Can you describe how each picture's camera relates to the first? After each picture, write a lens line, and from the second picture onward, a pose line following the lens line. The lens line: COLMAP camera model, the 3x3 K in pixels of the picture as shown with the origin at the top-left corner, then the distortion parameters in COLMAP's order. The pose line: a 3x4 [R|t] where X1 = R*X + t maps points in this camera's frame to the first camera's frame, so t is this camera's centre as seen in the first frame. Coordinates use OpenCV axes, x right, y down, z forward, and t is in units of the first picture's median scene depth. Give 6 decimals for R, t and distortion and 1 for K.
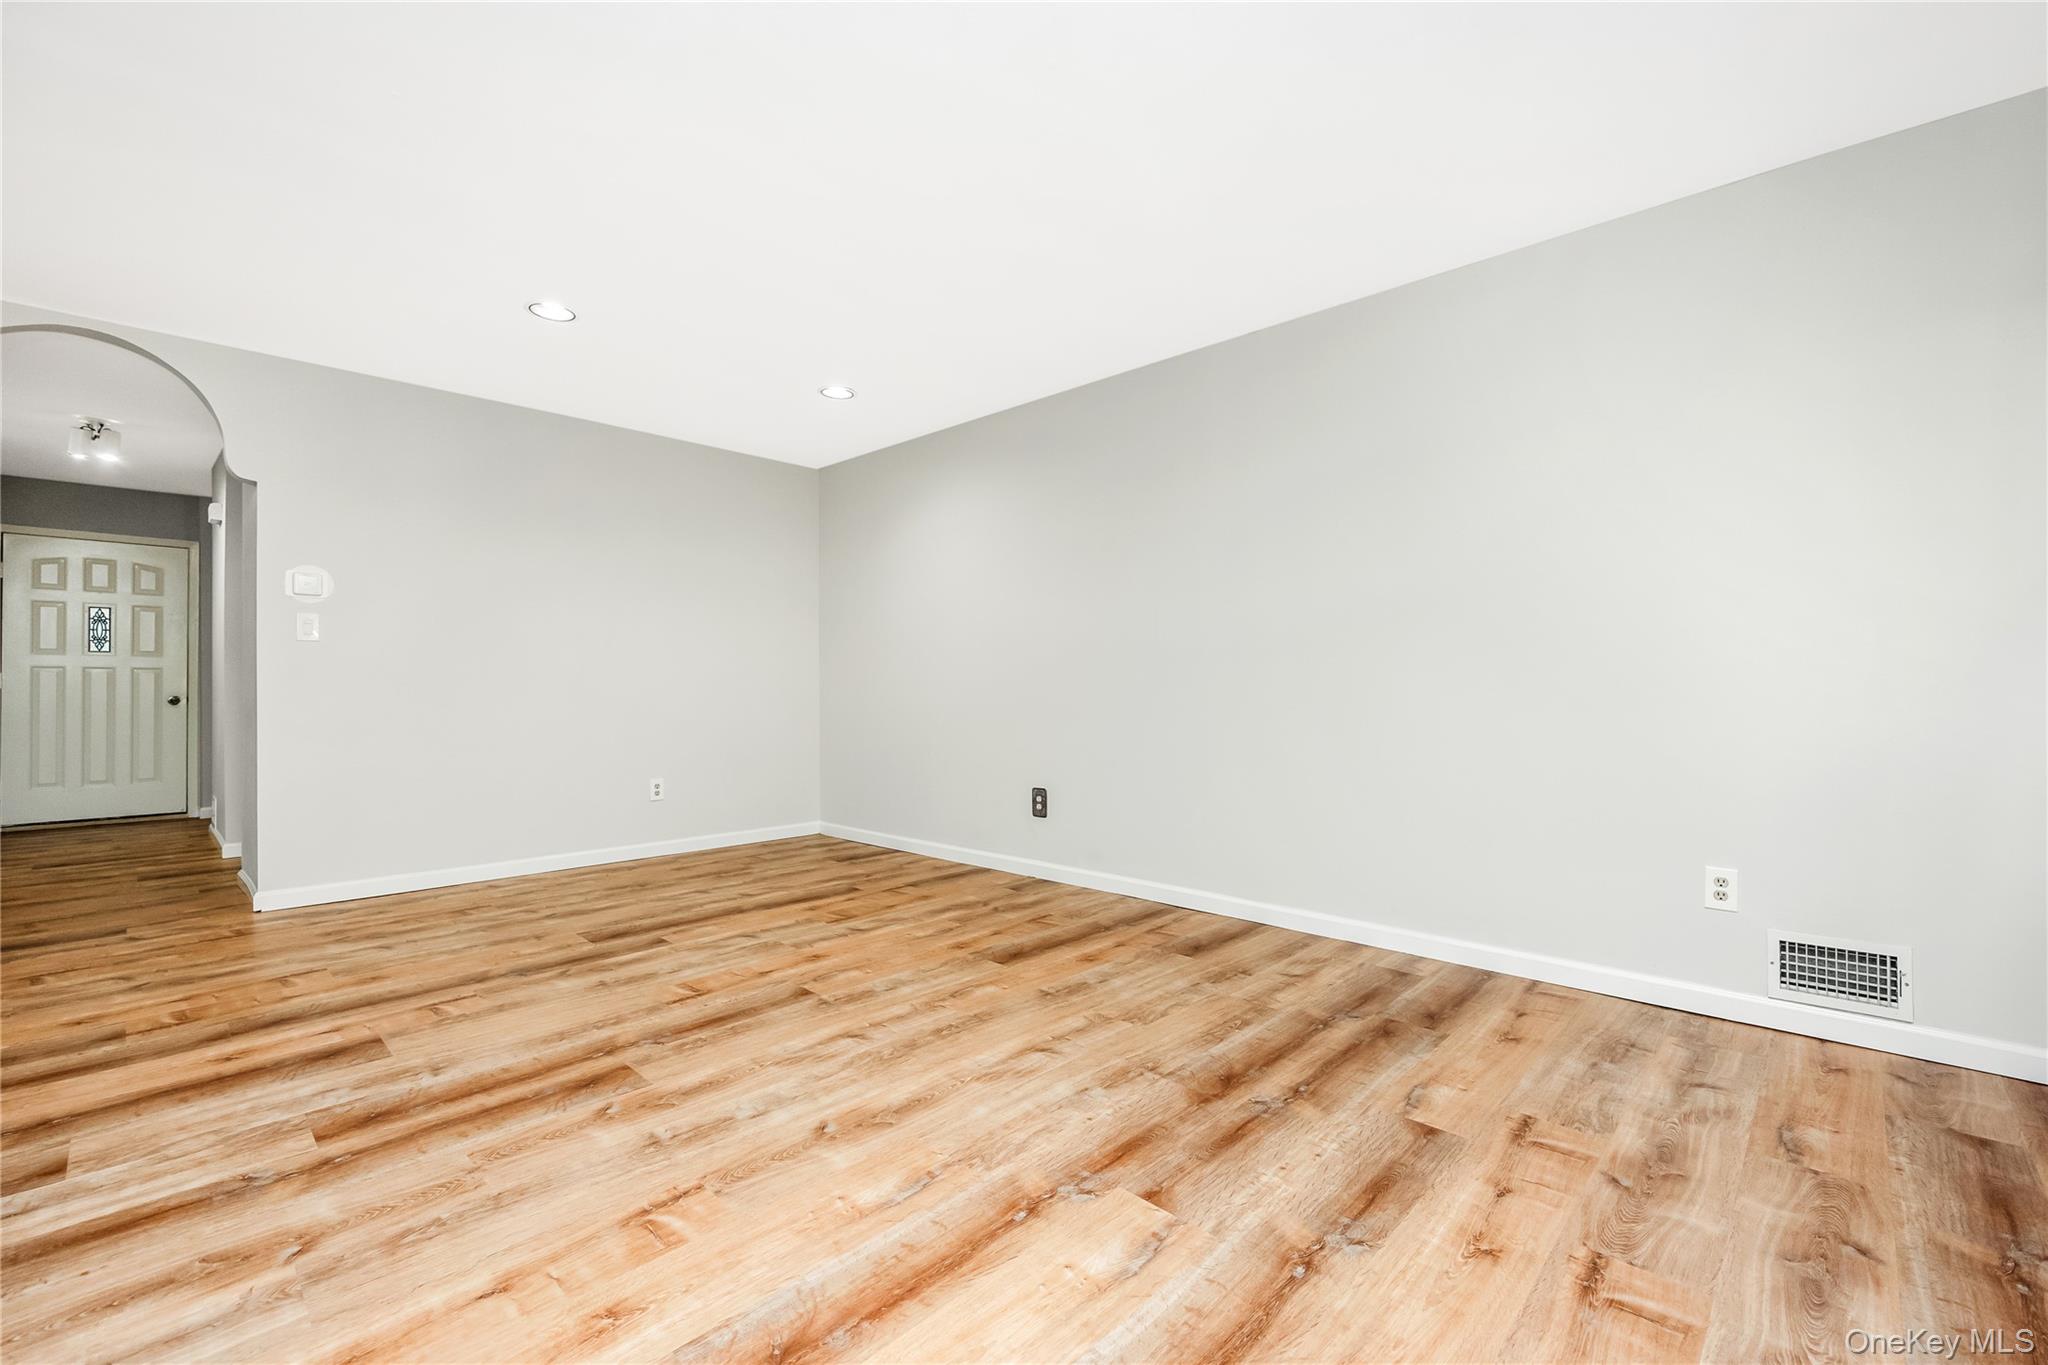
lens RADIAL K [[888.1, 0, 1034.4], [0, 888.1, 704.7], [0, 0, 1]] dist [0.004206, -0.000997]
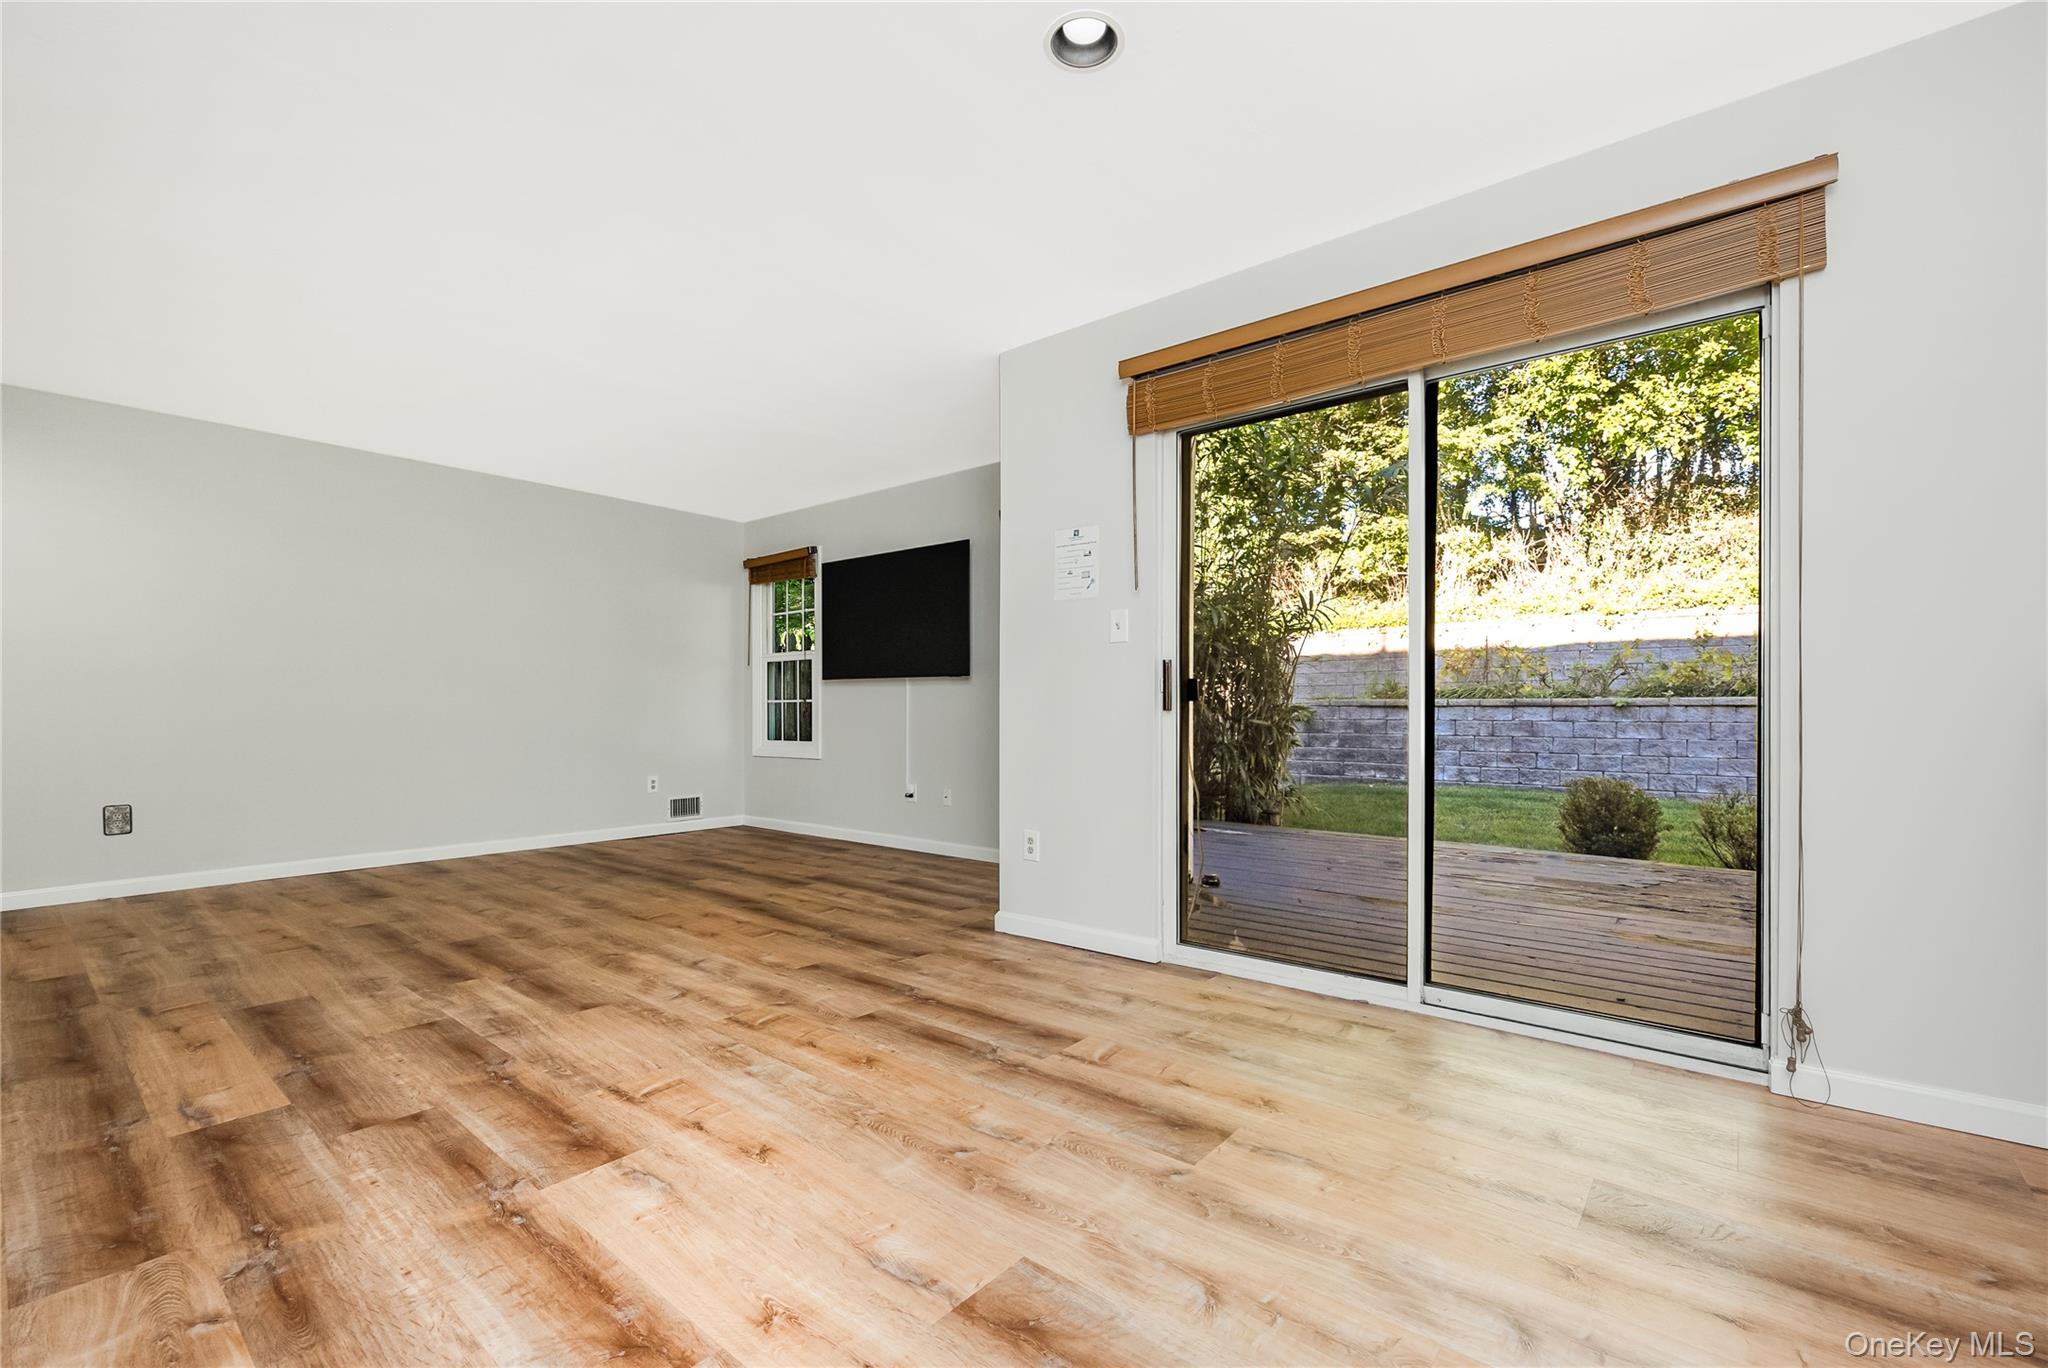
lens RADIAL K [[888.1, 0, 1034.4], [0, 888.1, 706.2], [0, 0, 1]] dist [0.004206, -0.000997]
pose [[-0.085269, 0.010439, 0.996303, -2.097384], [0.023139, 0.999696, -0.008495, 0.026699], [-0.996089, 0.022329, -0.085485, 0.094906]]
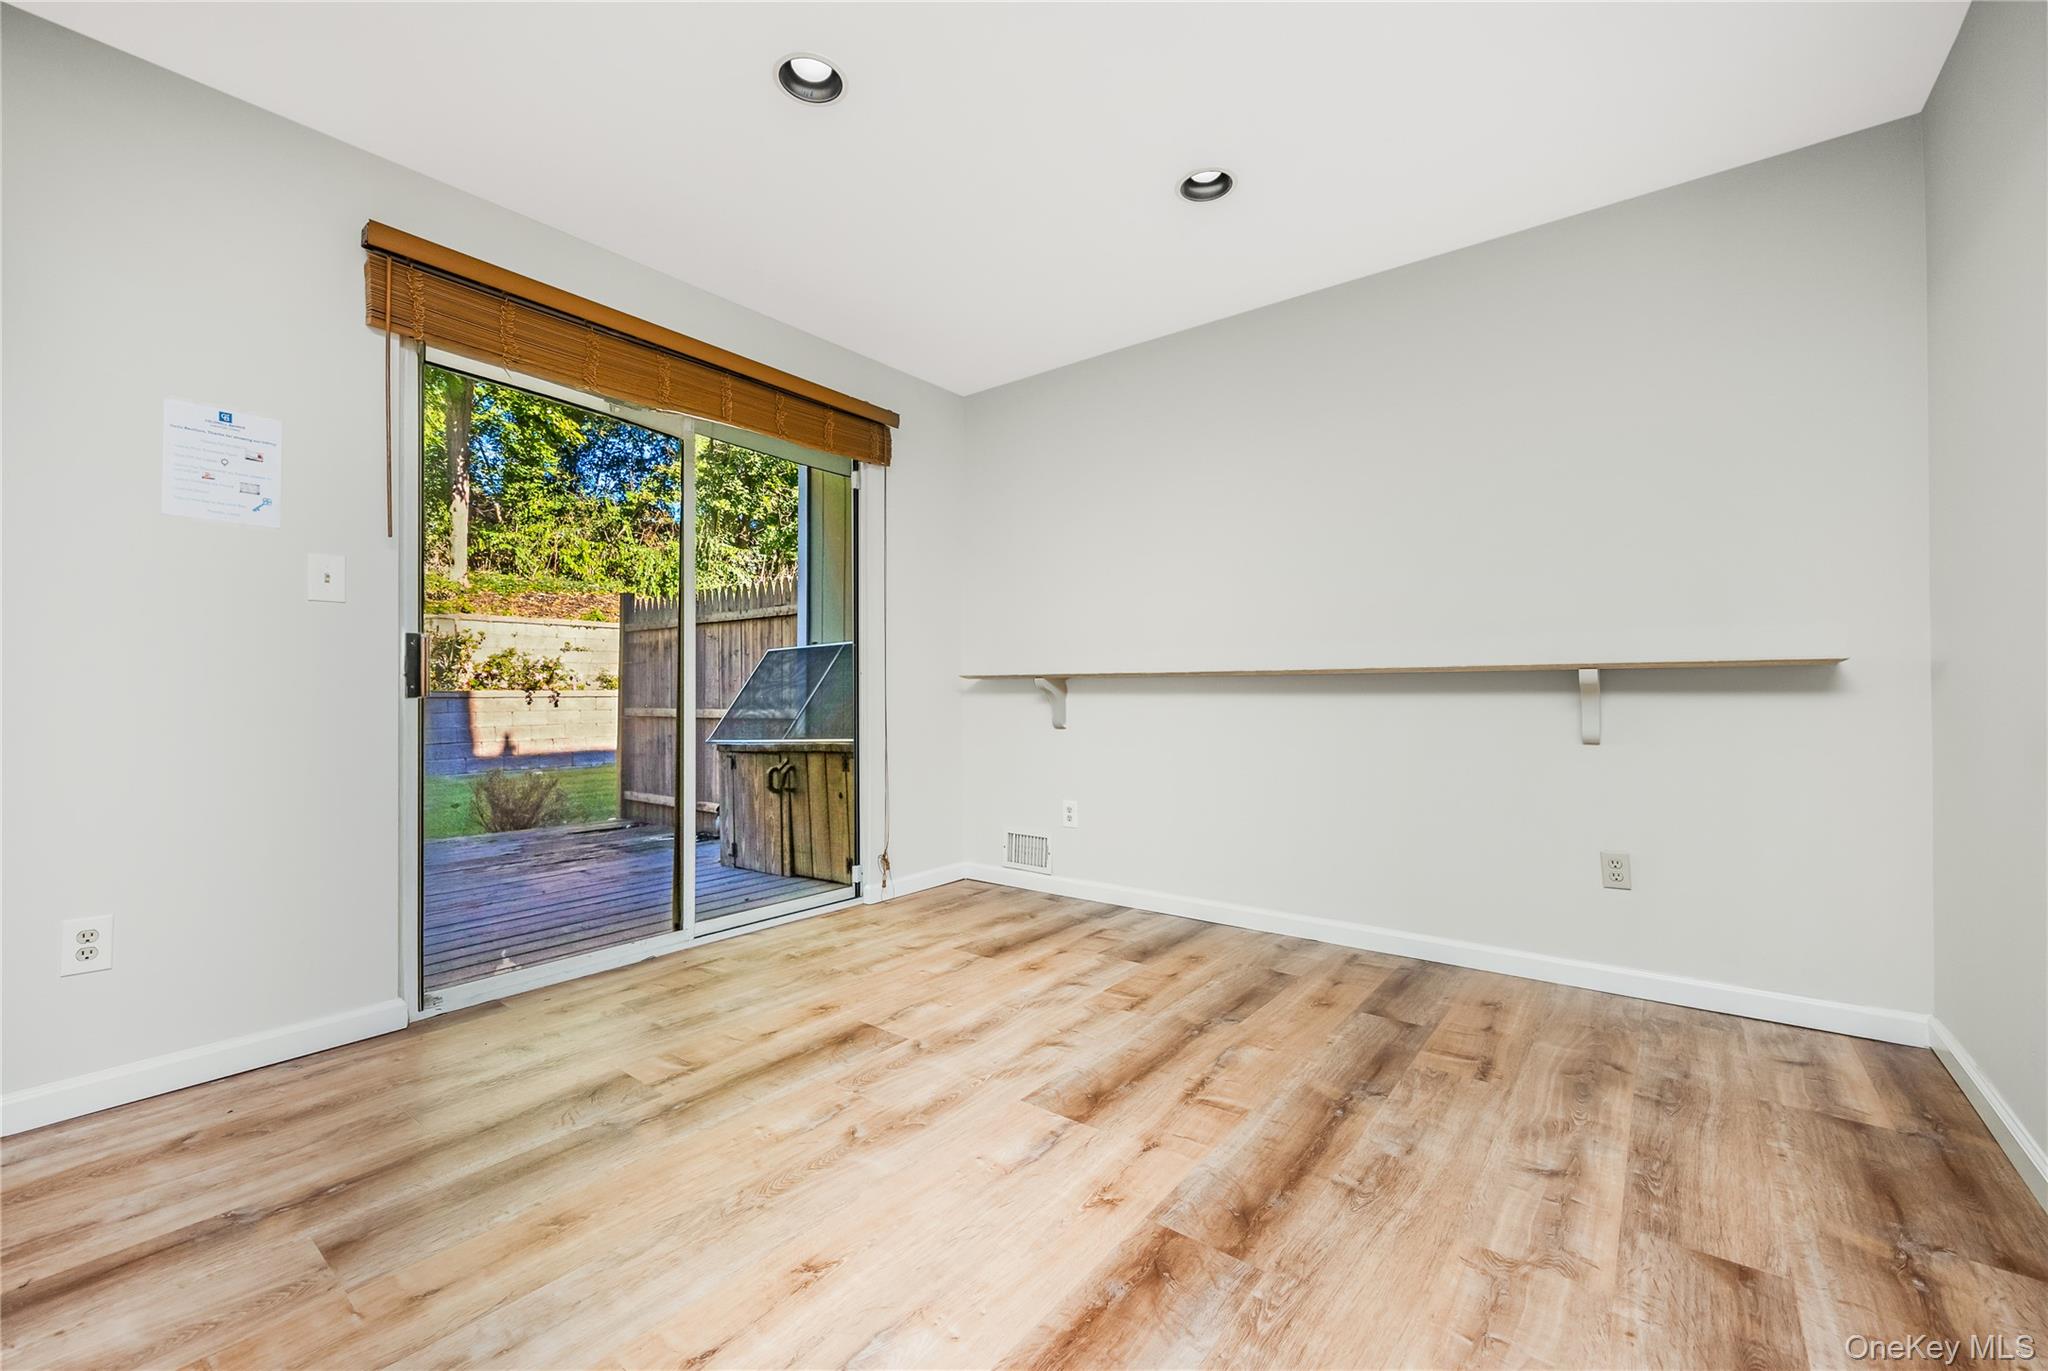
lens RADIAL K [[834.4, 0, 1027.3], [0, 834.4, 690.2], [0, 0, 1]] dist [-0.002653, -0.000611]
pose [[-0.991807, 0.007247, -0.127541, -1.315744], [0.005630, 0.999899, 0.013035, 0.006041], [0.127623, 0.012210, -0.991748, 0.905333]]
